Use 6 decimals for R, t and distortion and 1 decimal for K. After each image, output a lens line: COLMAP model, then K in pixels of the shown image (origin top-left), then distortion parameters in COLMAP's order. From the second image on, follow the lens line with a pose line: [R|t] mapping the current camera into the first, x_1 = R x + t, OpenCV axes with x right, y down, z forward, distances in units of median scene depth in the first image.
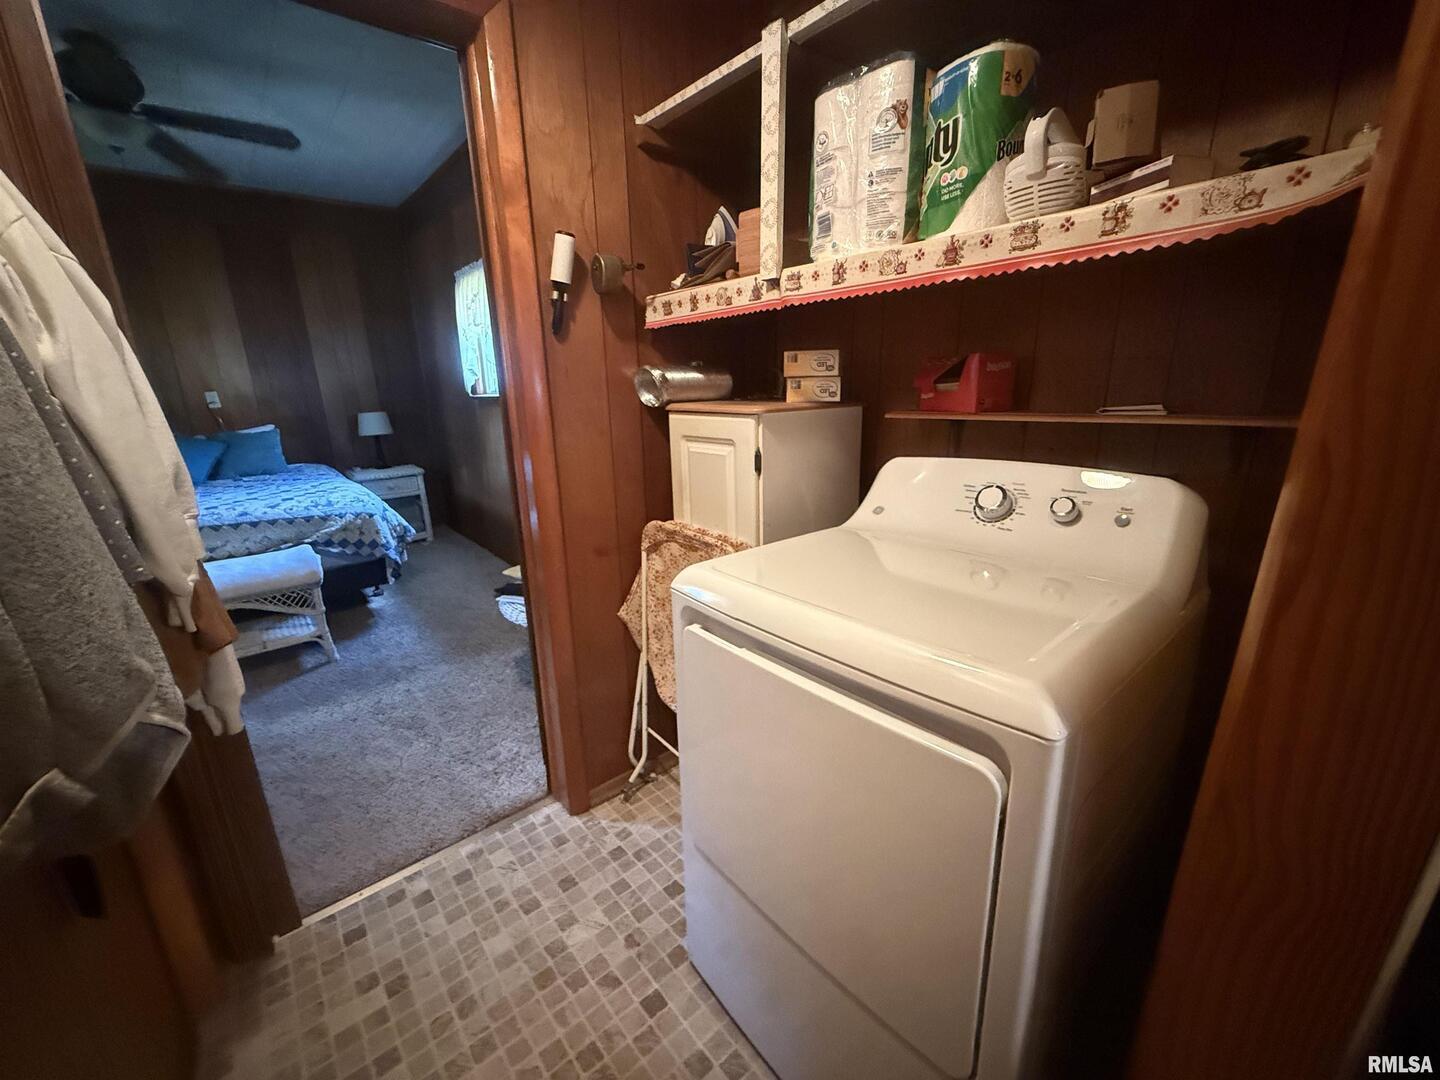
lens RADIAL K [[564.1, 0, 718.4], [0, 564.1, 546.2], [0, 0, 1]] dist [0.000114, 0.000044]
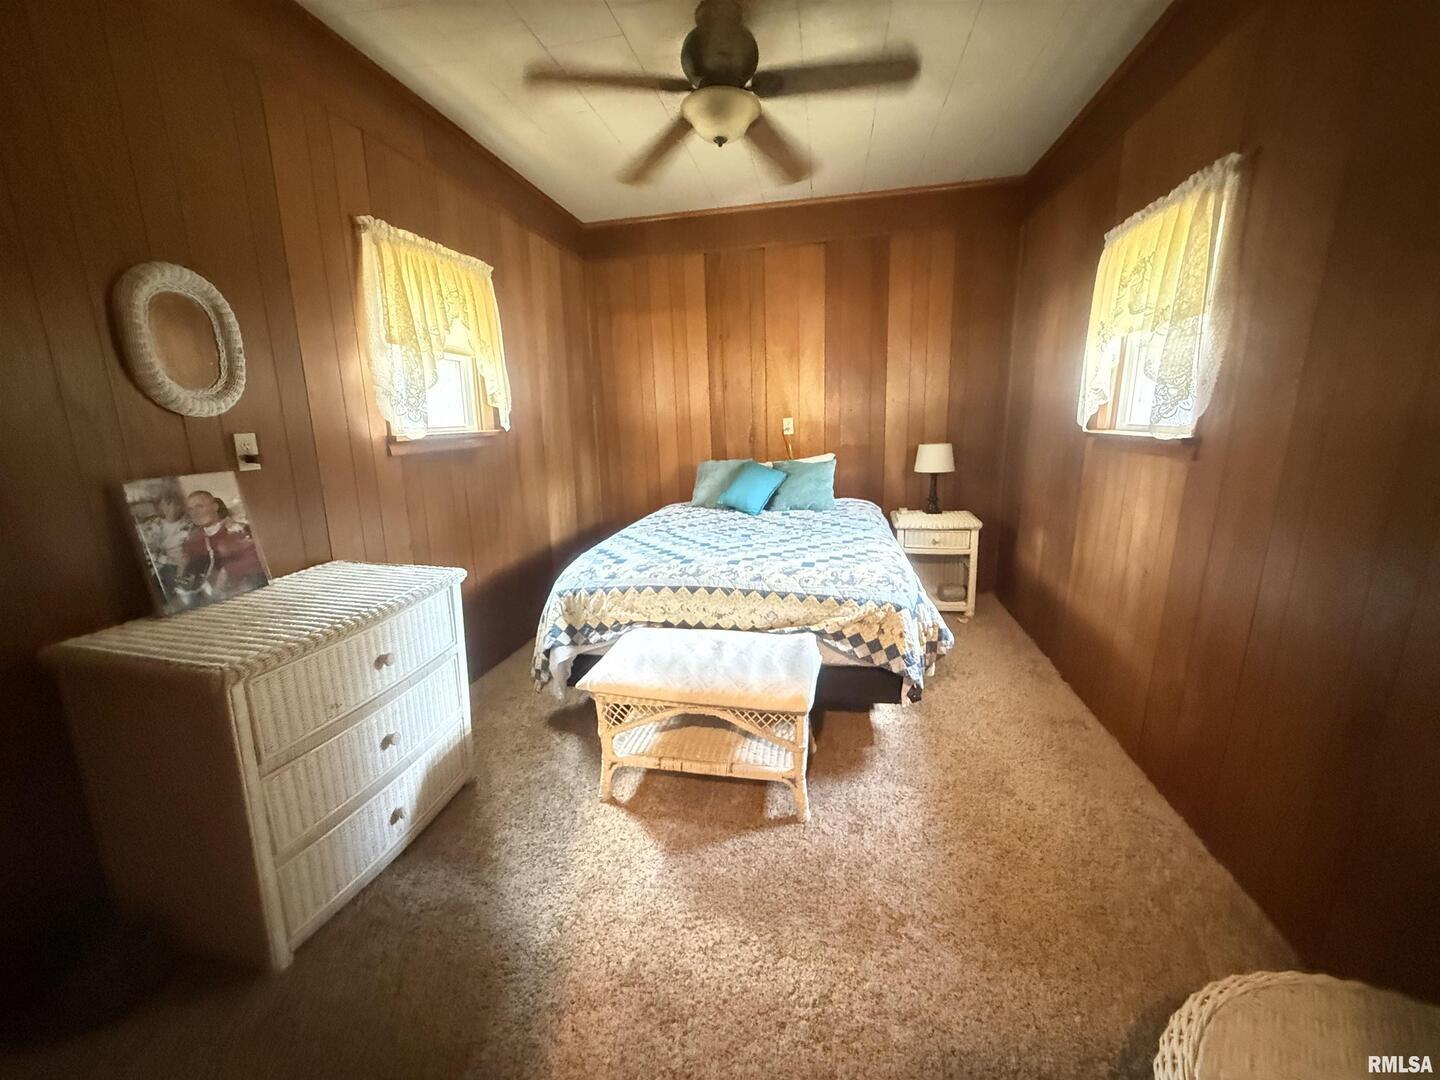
lens RADIAL K [[579.2, 0, 728.6], [0, 579.2, 530.2], [0, 0, 1]] dist [0.001919, 0.000253]
pose [[0.635878, 0.159844, -0.755056, -0.236279], [-0.203321, 0.978453, 0.035909, -0.128027], [0.744526, 0.130685, 0.654677, 0.381743]]
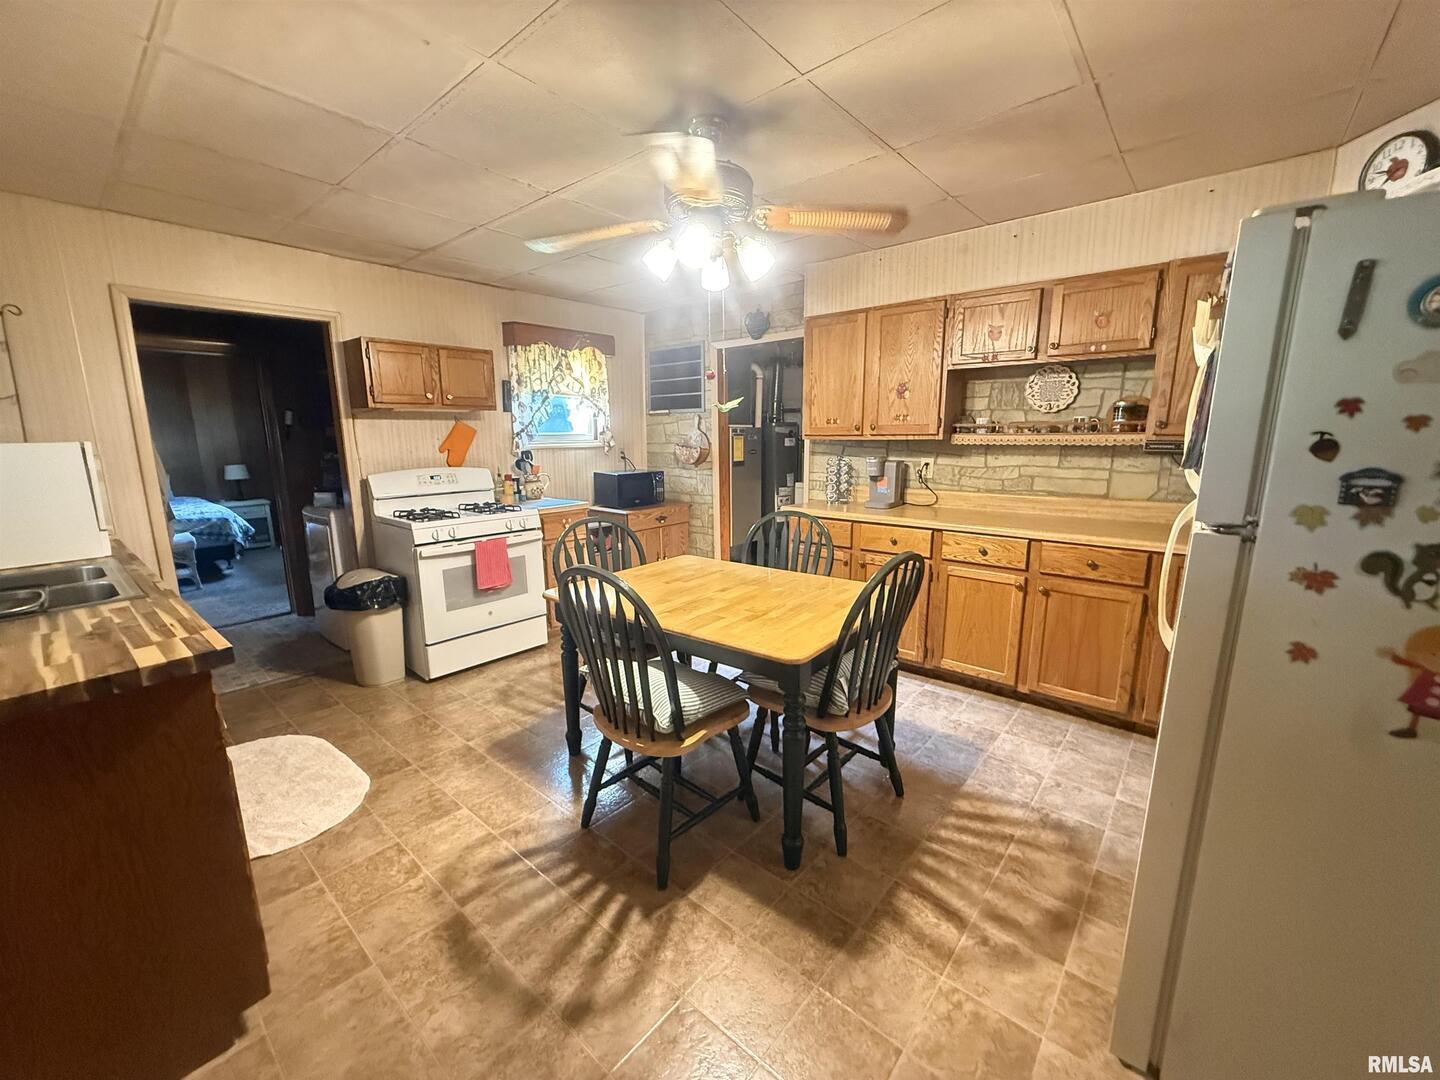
lens RADIAL K [[579.2, 0, 728.6], [0, 579.2, 530.2], [0, 0, 1]] dist [0.001919, 0.000253]
pose [[0.989667, -0.026973, 0.140826, 0.742312], [0.042871, 0.992883, -0.111111, 0.261299], [-0.136827, 0.116000, 0.983780, -1.091578]]
